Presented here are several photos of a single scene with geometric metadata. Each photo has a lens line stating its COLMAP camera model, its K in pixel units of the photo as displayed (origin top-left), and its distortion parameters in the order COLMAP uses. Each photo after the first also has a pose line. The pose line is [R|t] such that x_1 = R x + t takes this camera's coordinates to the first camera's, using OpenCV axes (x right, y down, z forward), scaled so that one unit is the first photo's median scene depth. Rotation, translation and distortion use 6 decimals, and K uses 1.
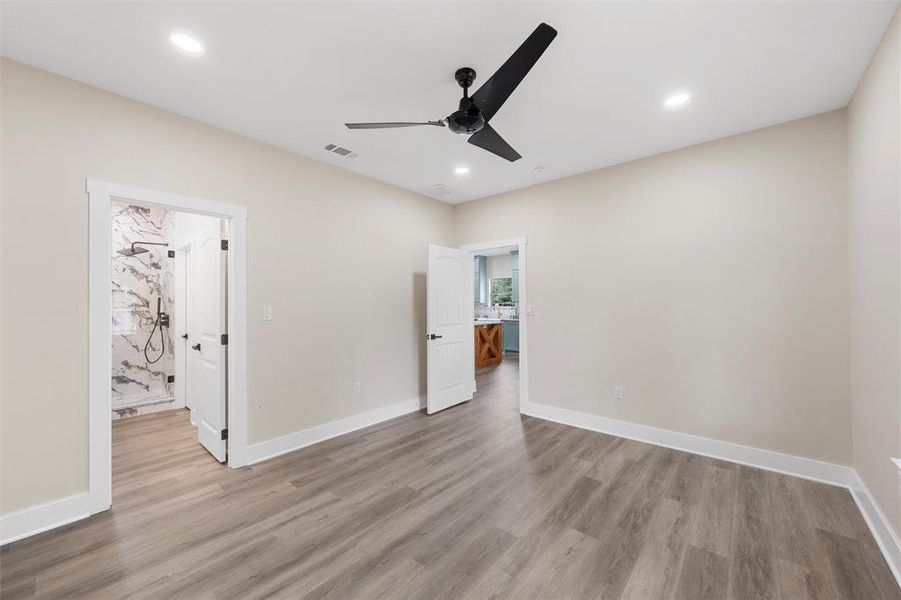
lens RADIAL K [[349.4, 0, 450.5], [0, 349.4, 300.0], [0, 0, 1]] dist [0.000322, 0.000042]
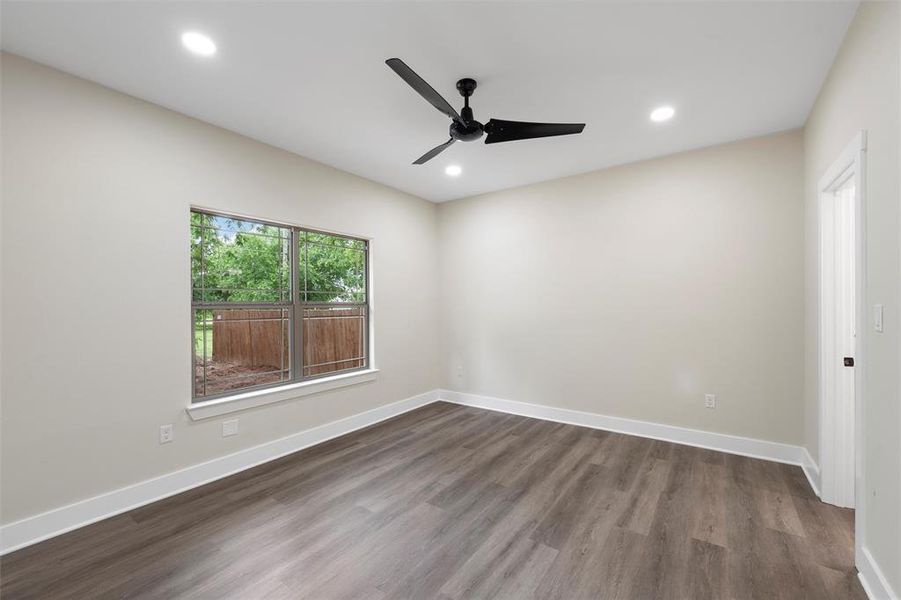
lens RADIAL K [[381.3, 0, 450.5], [0, 381.3, 300.0], [0, 0, 1]] dist [0.000534, -0.000079]
pose [[-0.995857, 0.012256, -0.090103, 0.194043], [0.014063, 0.999712, -0.019448, 0.019523], [0.089838, -0.020634, -0.995743, 2.057685]]
